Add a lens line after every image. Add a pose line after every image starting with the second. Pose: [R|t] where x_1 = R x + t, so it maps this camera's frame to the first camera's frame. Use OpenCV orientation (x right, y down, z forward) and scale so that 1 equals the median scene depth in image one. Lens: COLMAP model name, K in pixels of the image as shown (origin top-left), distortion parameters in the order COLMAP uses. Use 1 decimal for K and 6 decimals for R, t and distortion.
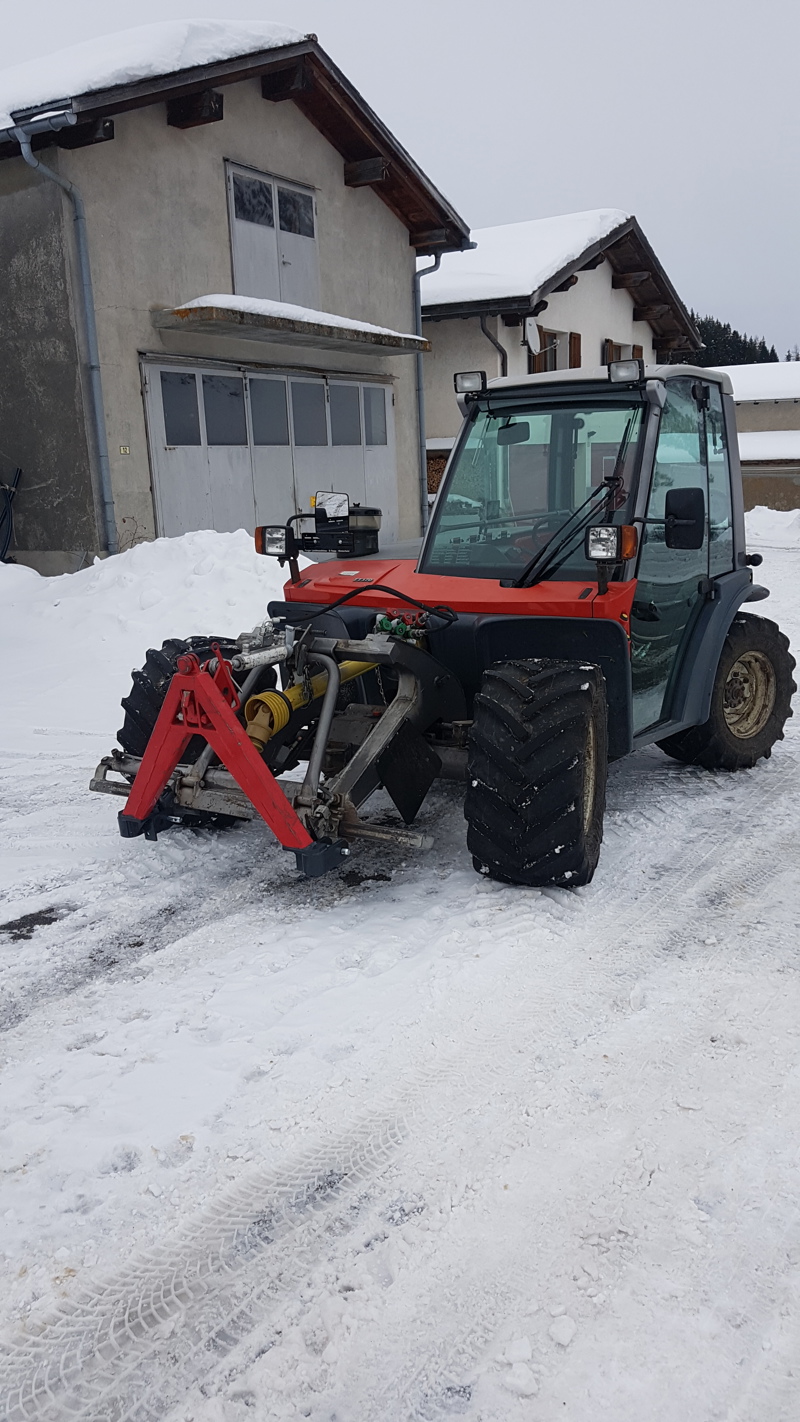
lens RADIAL K [[1111.2, 0, 400.0], [0, 1111.2, 711.0], [0, 0, 1]] dist [0.038515, -0.077408]
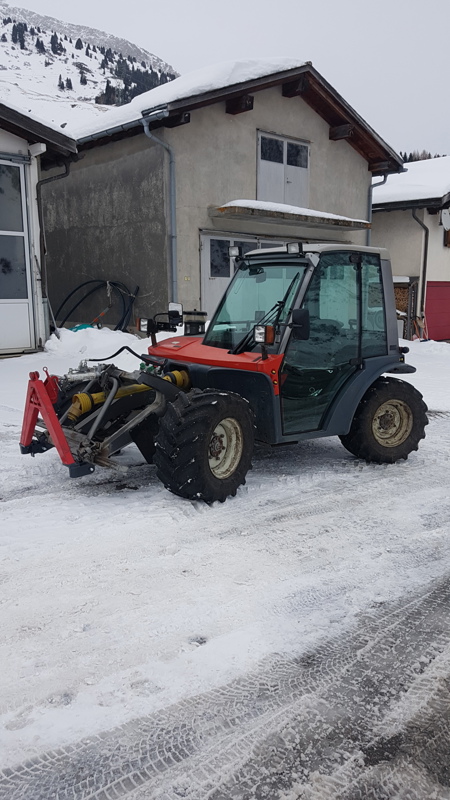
lens RADIAL K [[625.2, 0, 225.0], [0, 625.2, 400.0], [0, 0, 1]] dist [0.038515, -0.077408]
pose [[0.957712, 0.085031, -0.274877, 0.138471], [-0.095982, 0.995027, -0.026613, 0.000458], [0.271247, 0.051871, 0.961111, -0.025125]]
